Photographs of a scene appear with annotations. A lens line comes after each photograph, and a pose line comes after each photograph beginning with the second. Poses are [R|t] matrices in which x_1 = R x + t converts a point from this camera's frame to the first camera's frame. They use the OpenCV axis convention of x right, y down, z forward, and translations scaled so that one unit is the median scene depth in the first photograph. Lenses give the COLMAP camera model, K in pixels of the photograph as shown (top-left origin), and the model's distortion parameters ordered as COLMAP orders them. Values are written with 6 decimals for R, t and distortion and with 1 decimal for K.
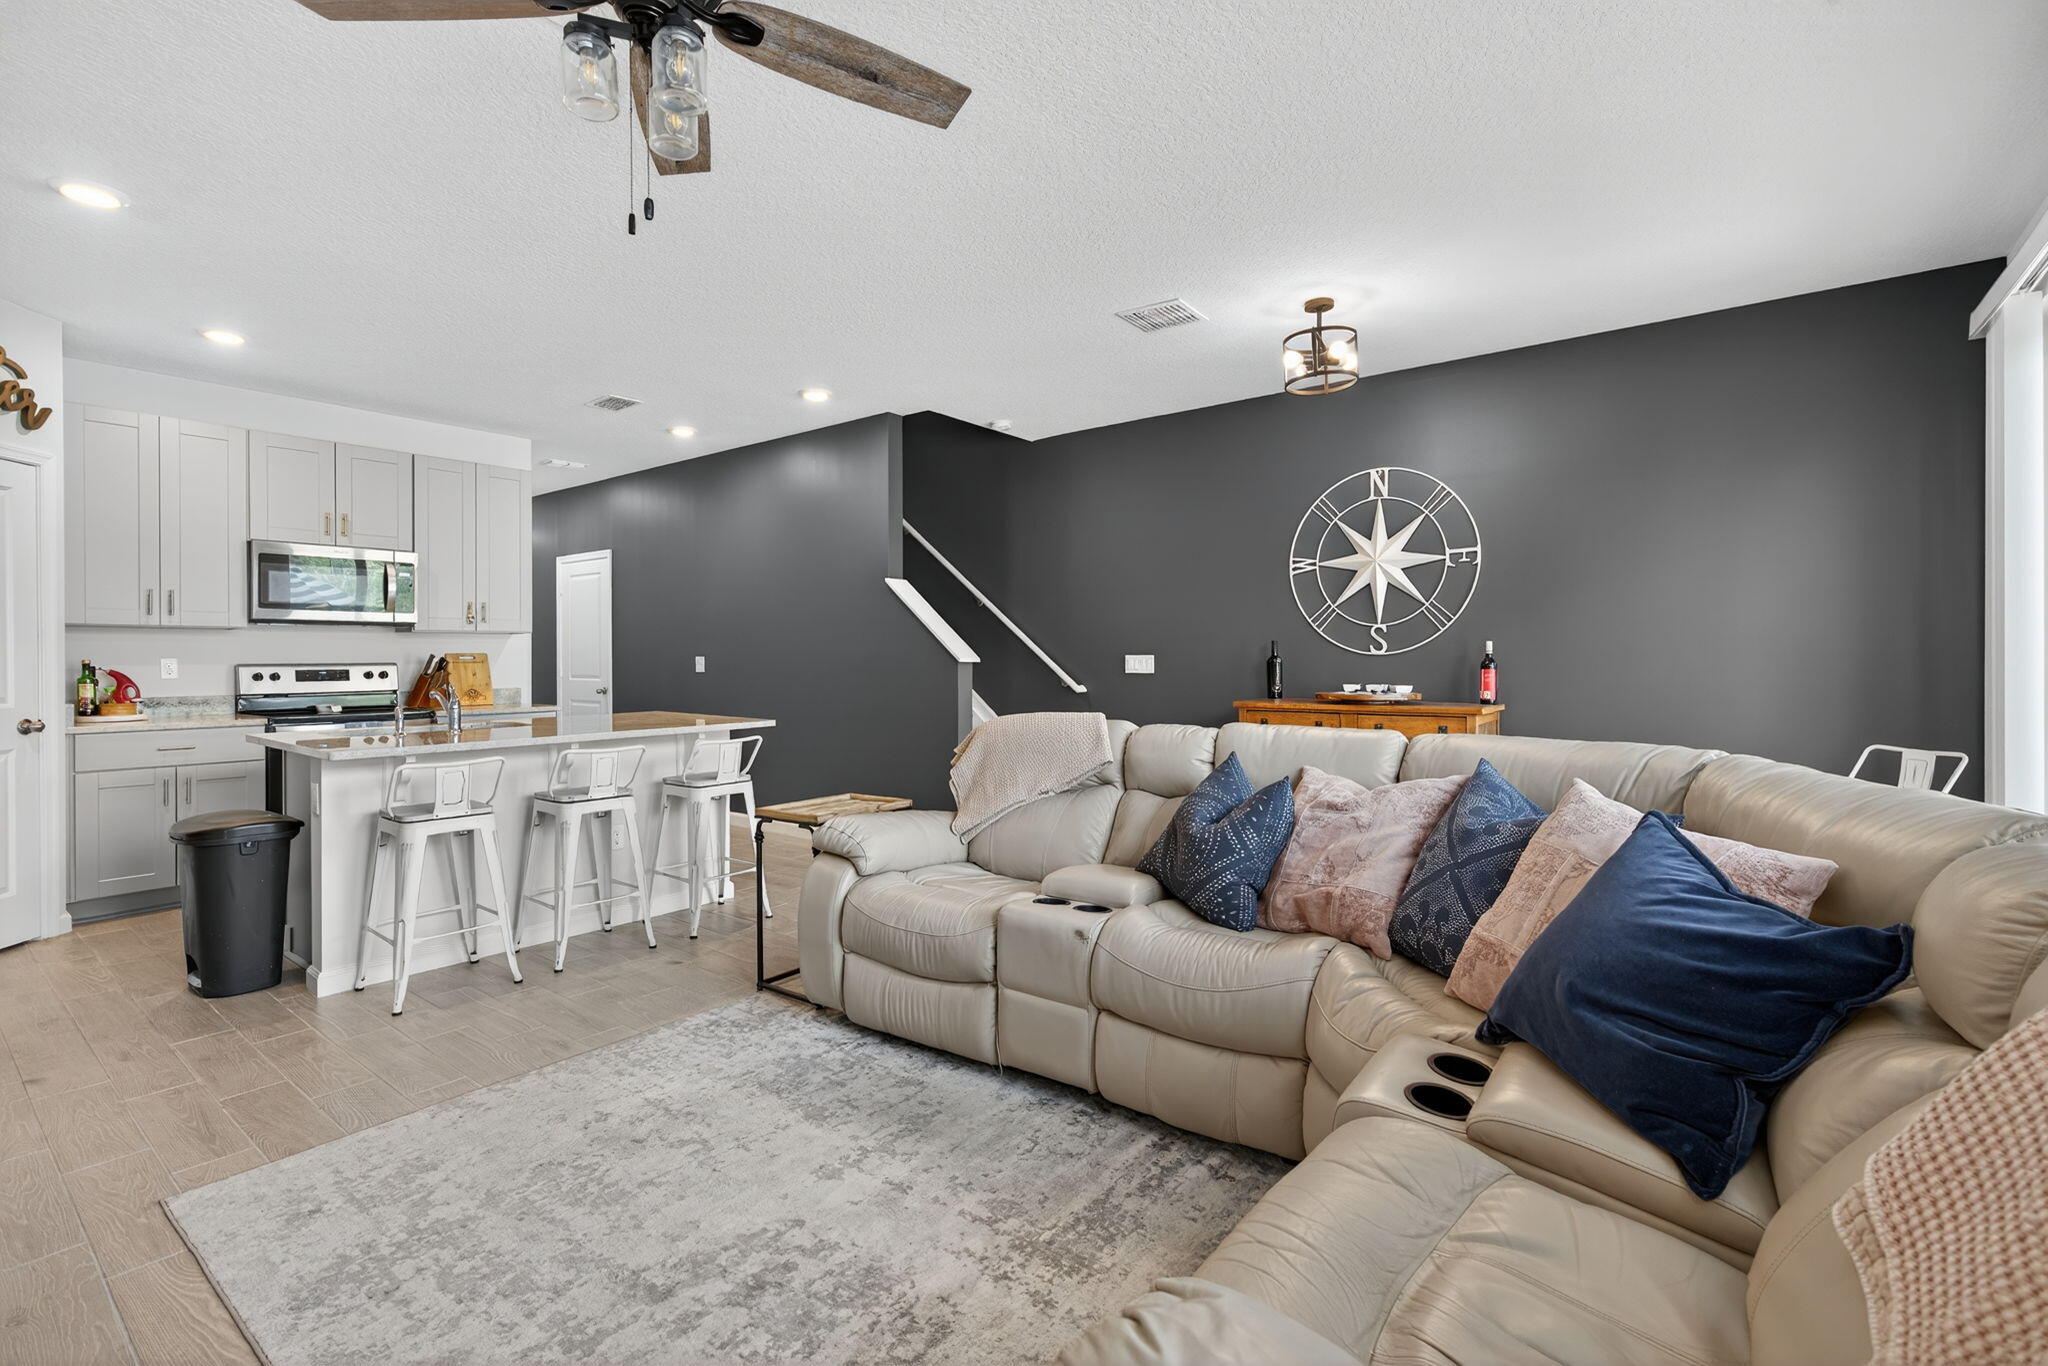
lens RADIAL K [[910.6, 0, 1025.9], [0, 910.6, 662.6], [0, 0, 1]] dist [0.002148, 0.000910]
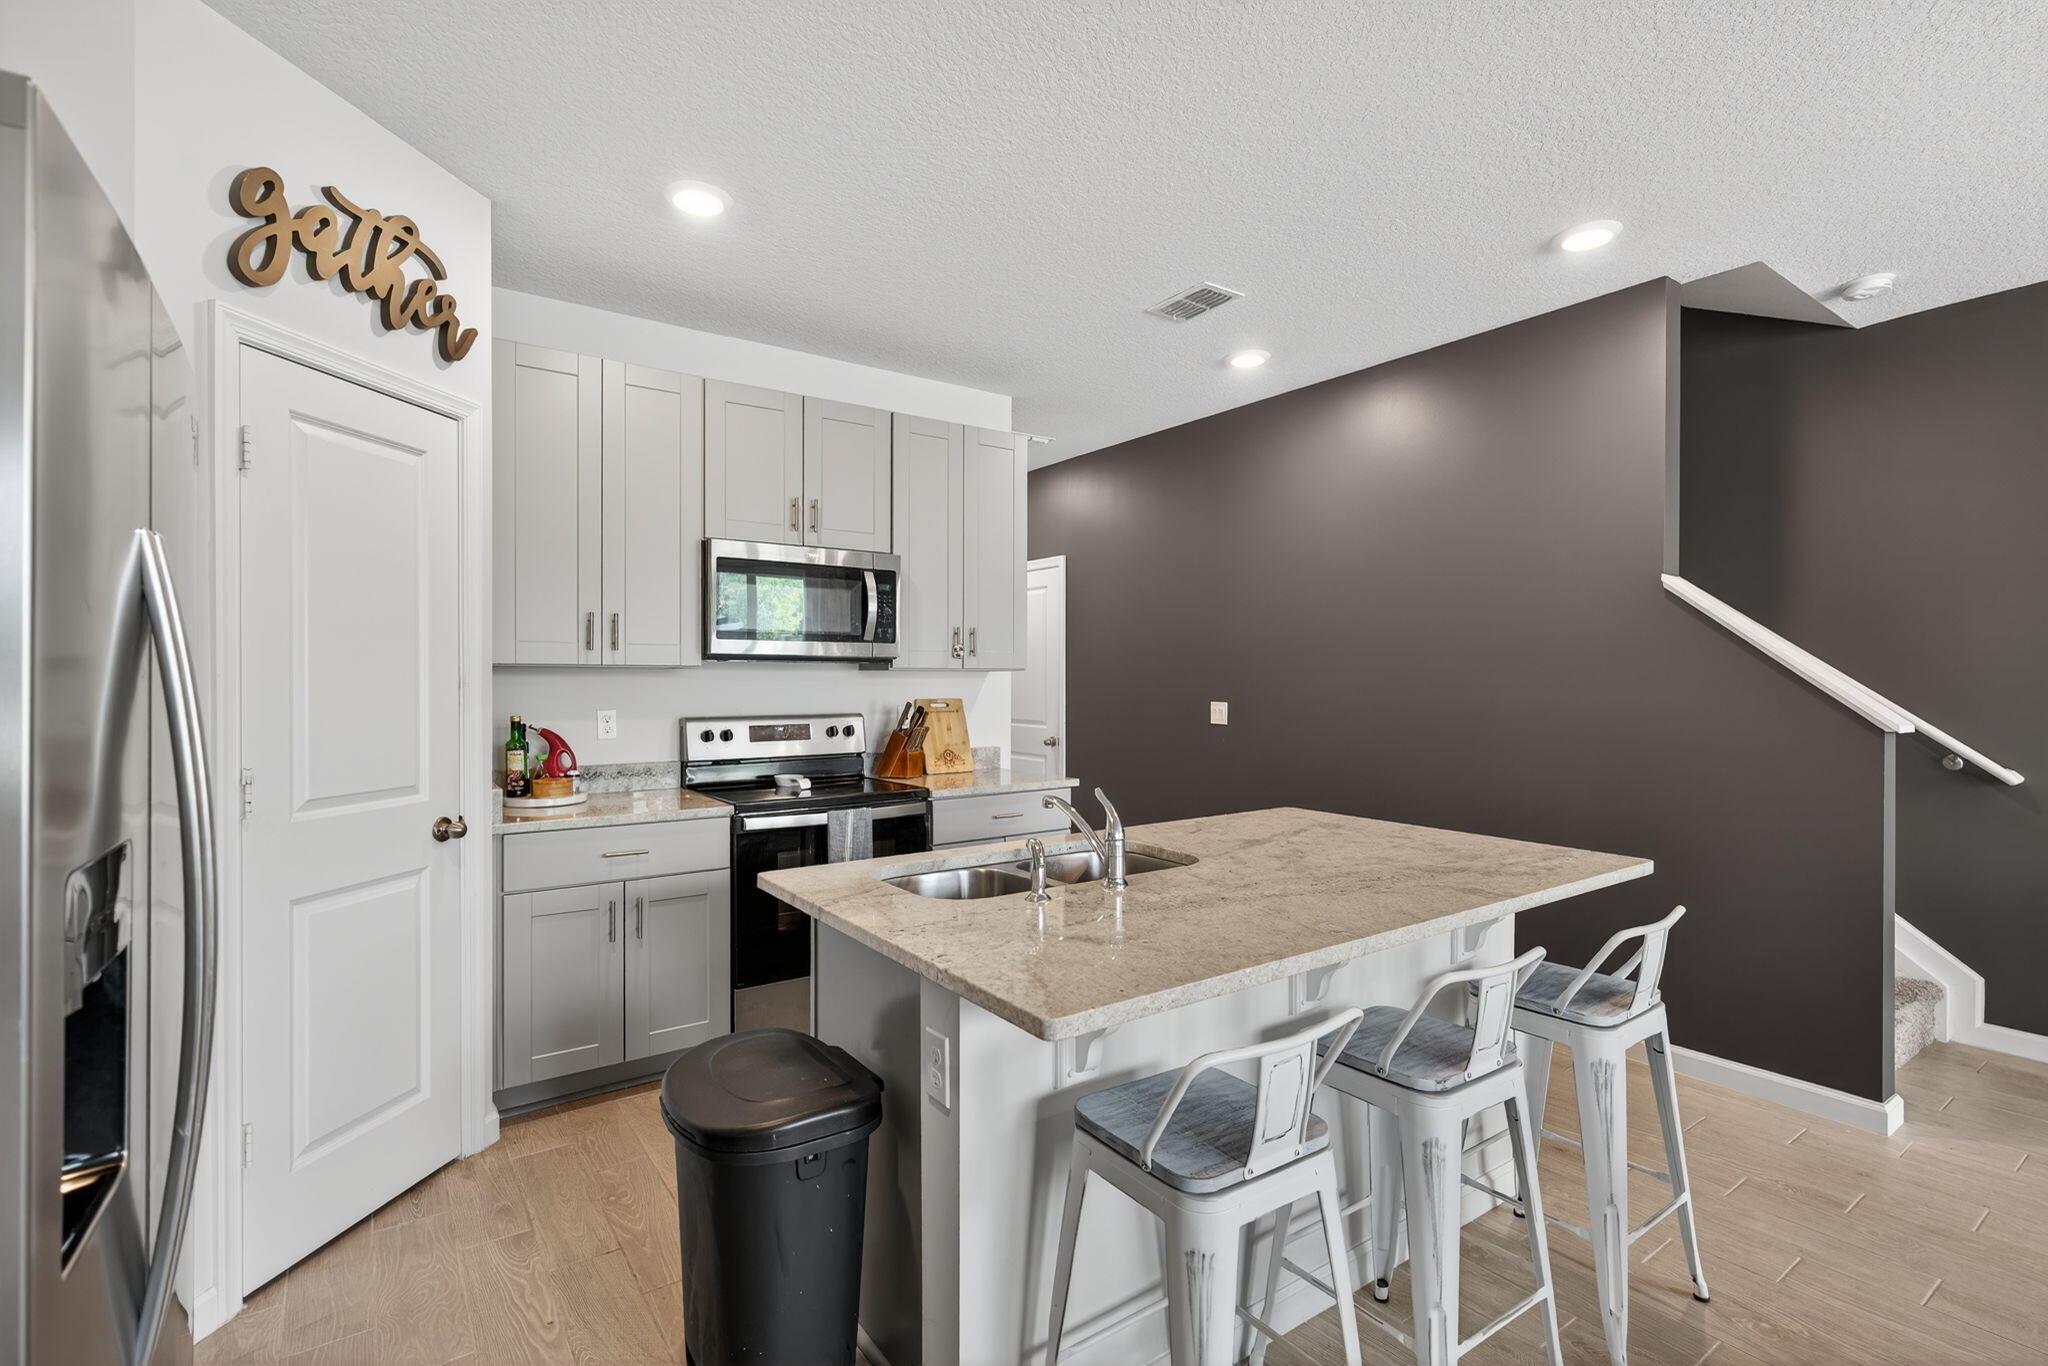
lens RADIAL K [[910.6, 0, 1019.3], [0, 910.6, 687.5], [0, 0, 1]] dist [0.002148, 0.000910]
pose [[0.960366, 0.006482, -0.278668, -0.449817], [-0.005522, 0.999976, 0.004229, -0.028225], [0.278689, -0.002522, 0.960378, 0.424445]]
